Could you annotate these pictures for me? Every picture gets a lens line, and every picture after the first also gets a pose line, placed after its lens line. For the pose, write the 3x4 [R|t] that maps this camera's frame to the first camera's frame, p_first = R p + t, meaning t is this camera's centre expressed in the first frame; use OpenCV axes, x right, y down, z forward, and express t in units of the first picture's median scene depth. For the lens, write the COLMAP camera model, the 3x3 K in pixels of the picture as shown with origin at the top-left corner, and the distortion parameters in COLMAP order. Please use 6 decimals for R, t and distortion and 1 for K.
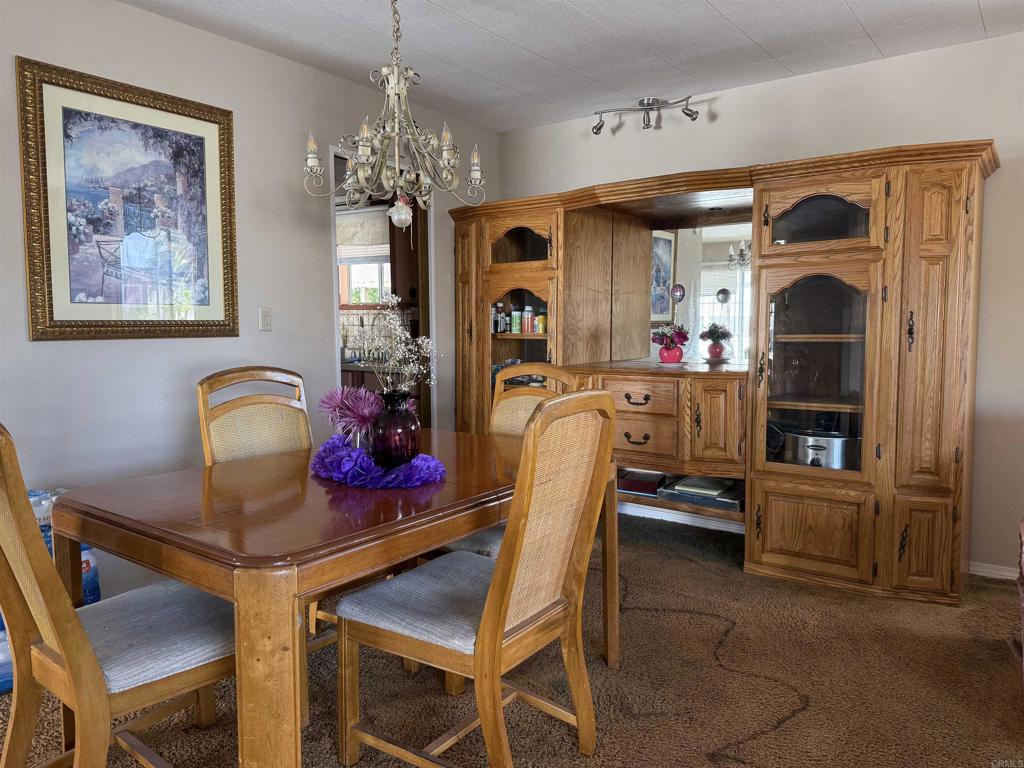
lens RADIAL K [[718.0, 0, 508.5], [0, 718.0, 387.4], [0, 0, 1]] dist [0.072006, -0.106203]
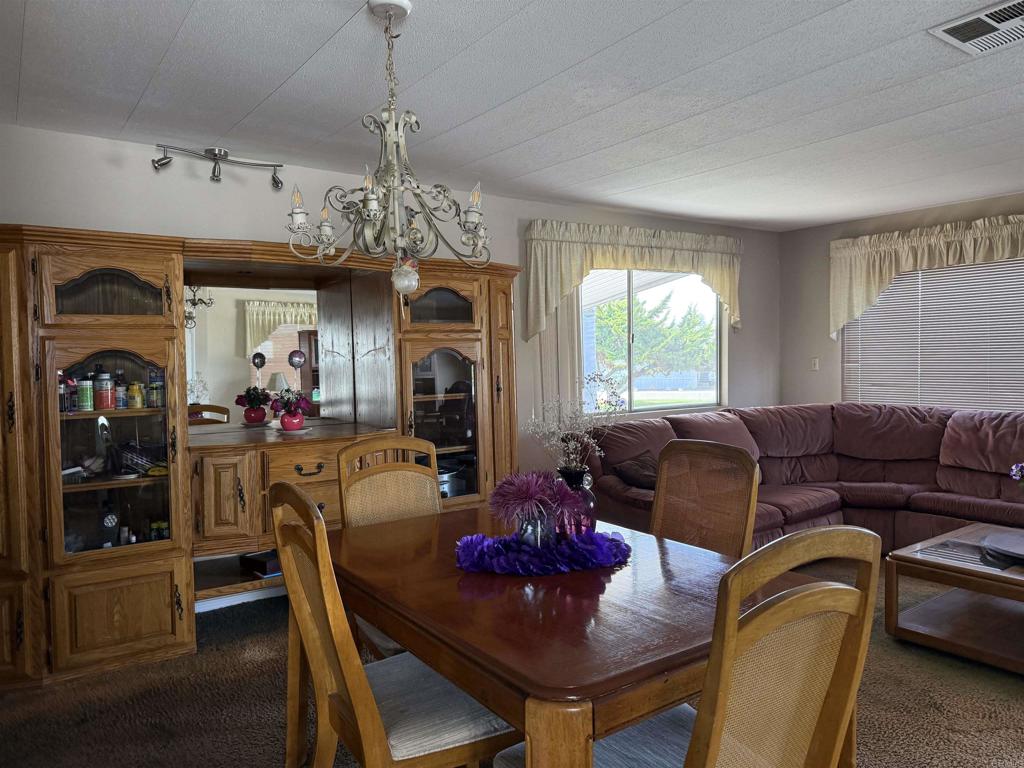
lens RADIAL K [[718.0, 0, 504.9], [0, 718.0, 384.2], [0, 0, 1]] dist [0.072006, -0.106203]
pose [[0.313458, -0.030727, 0.949105, -0.650268], [0.100121, 0.994975, -0.000855, -0.069685], [-0.944309, 0.095294, 0.314959, 0.436936]]
